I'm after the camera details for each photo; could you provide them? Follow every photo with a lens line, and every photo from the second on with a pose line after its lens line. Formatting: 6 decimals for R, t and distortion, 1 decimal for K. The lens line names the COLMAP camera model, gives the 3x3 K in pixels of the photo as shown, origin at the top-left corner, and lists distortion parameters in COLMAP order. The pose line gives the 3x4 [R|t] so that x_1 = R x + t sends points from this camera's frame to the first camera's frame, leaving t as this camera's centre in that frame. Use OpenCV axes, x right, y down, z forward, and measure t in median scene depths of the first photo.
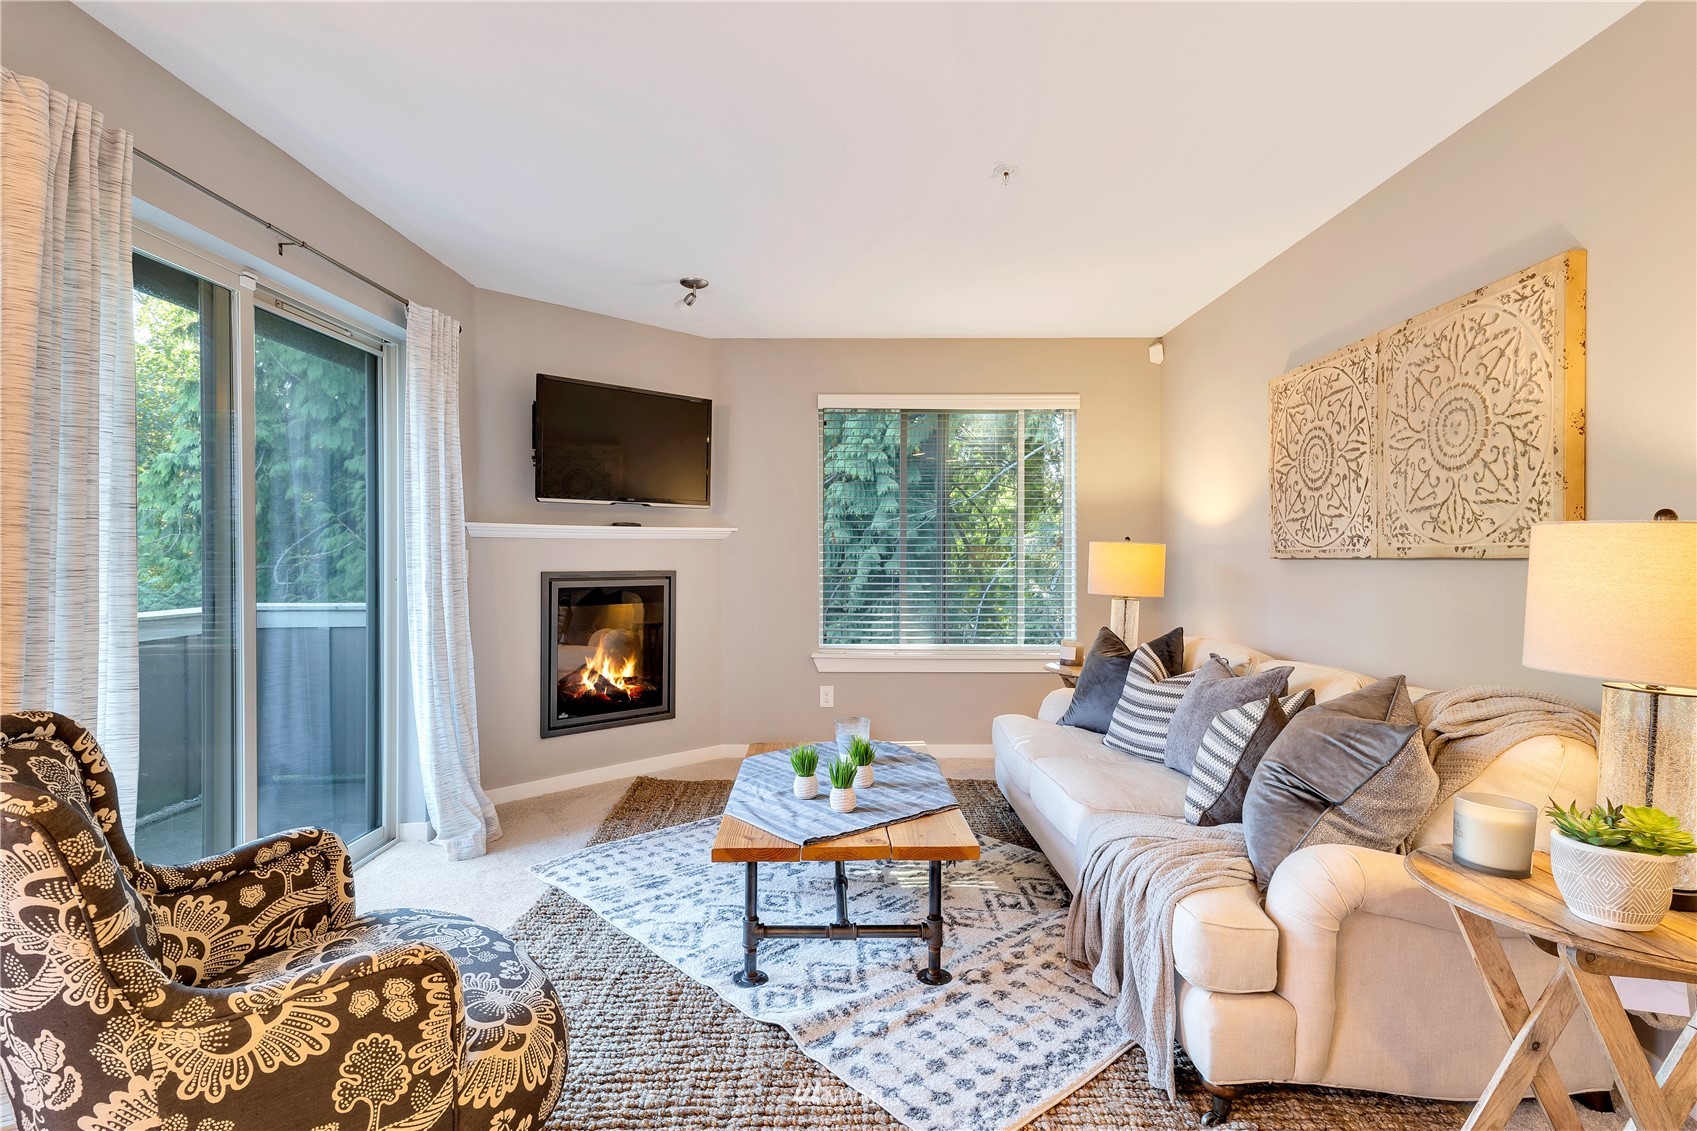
lens RADIAL K [[866.8, 0, 853.4], [0, 866.8, 562.1], [0, 0, 1]] dist [0.032575, -0.010390]
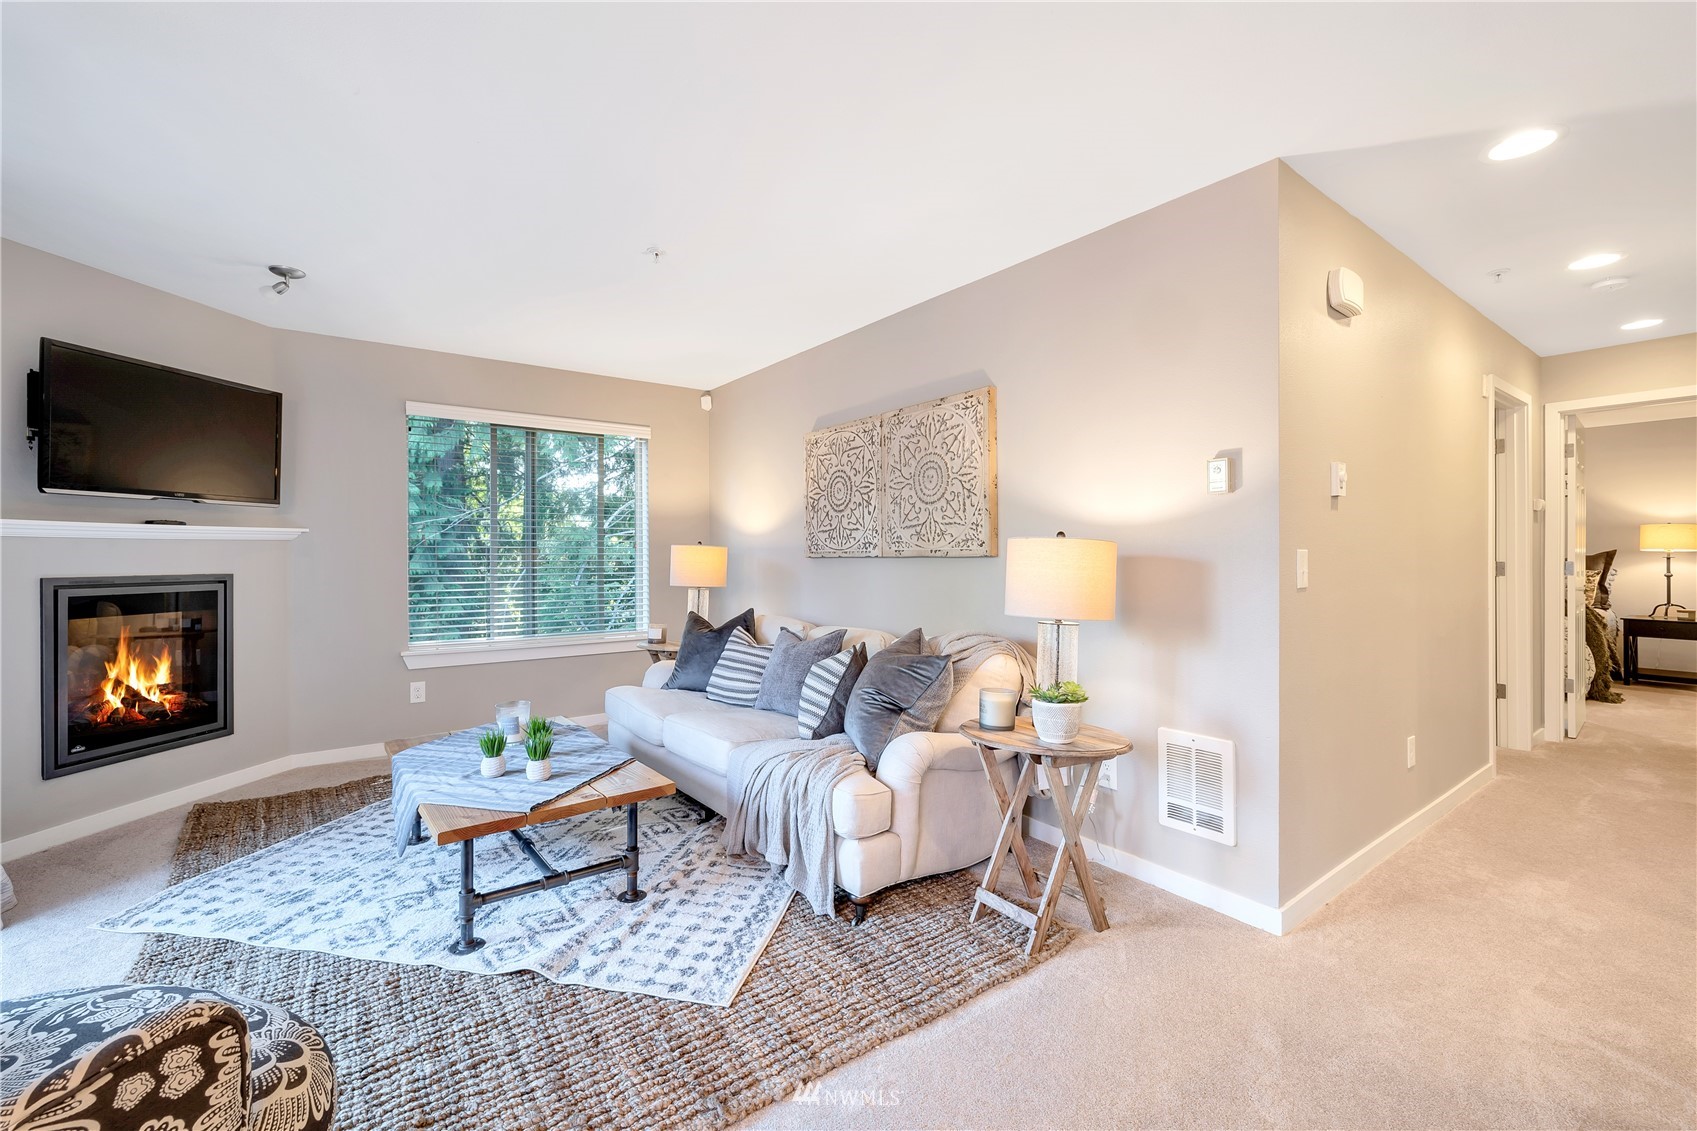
lens RADIAL K [[716.0, 0, 853.3], [0, 716.0, 561.3], [0, 0, 1]] dist [0.001463, 0.000041]
pose [[0.802565, -0.007719, 0.596515, -0.257792], [0.007604, 0.999967, 0.002709, -0.000822], [-0.596517, 0.002362, 0.802597, -0.004057]]
